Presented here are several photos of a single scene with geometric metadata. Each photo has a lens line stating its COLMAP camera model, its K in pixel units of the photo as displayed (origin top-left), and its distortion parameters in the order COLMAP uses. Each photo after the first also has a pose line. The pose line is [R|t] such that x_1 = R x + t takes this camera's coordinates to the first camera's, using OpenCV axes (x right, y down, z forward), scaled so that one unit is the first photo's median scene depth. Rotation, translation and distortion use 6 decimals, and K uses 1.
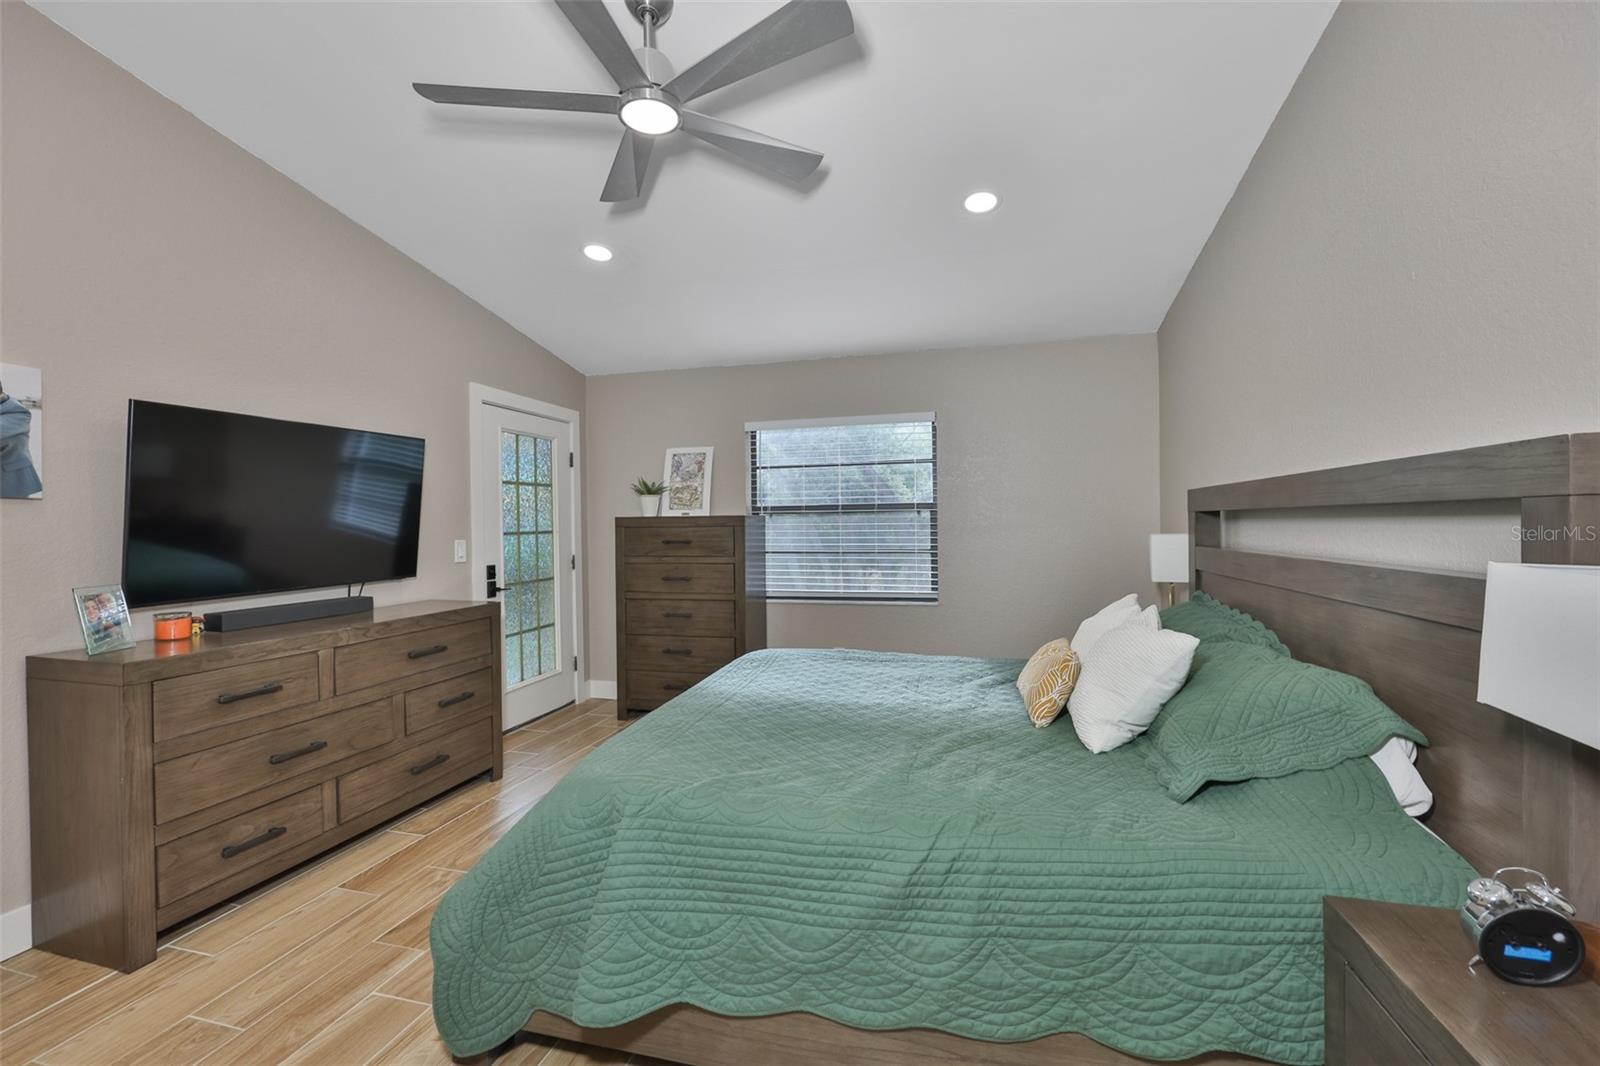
lens RADIAL K [[683.3, 0, 808.9], [0, 683.3, 524.6], [0, 0, 1]] dist [0.000631, 0.000087]
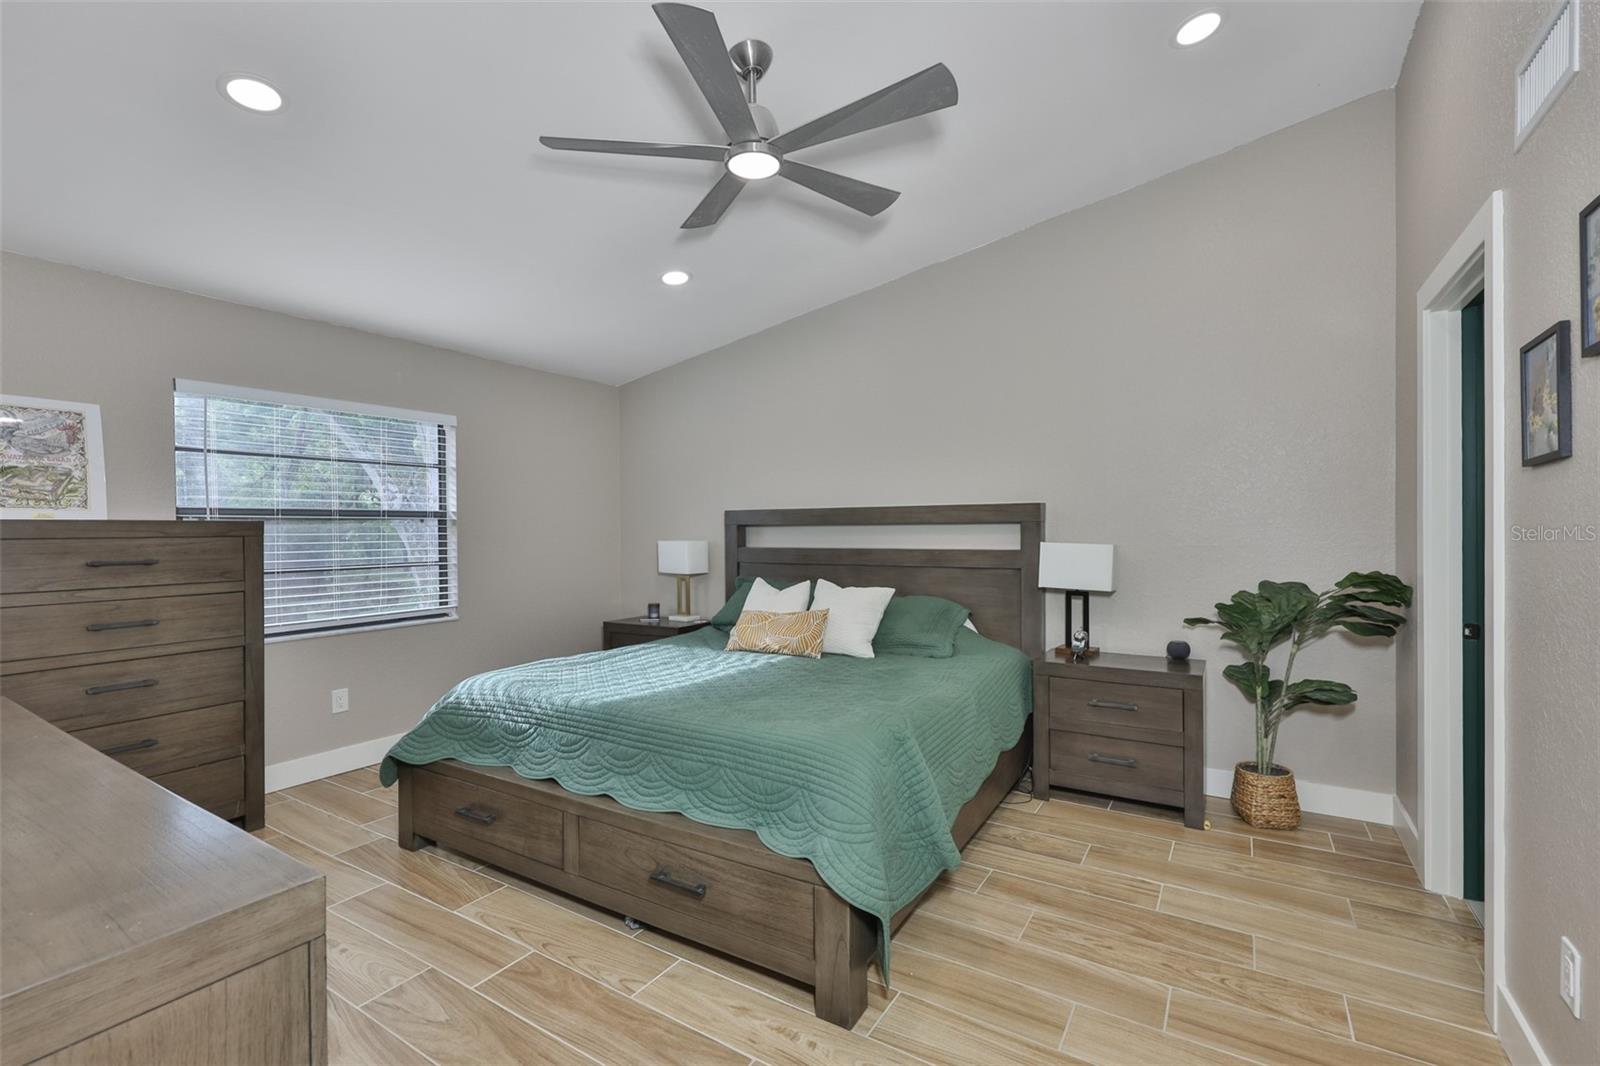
lens RADIAL K [[659.0, 0, 800.0], [0, 659.0, 533.0], [0, 0, 1]] dist [-0.001380, -0.000088]
pose [[0.322531, 0.003148, 0.946554, -0.513258], [0.004801, 0.999976, -0.004961, 0.004574], [-0.946547, 0.006145, 0.322508, 0.244522]]
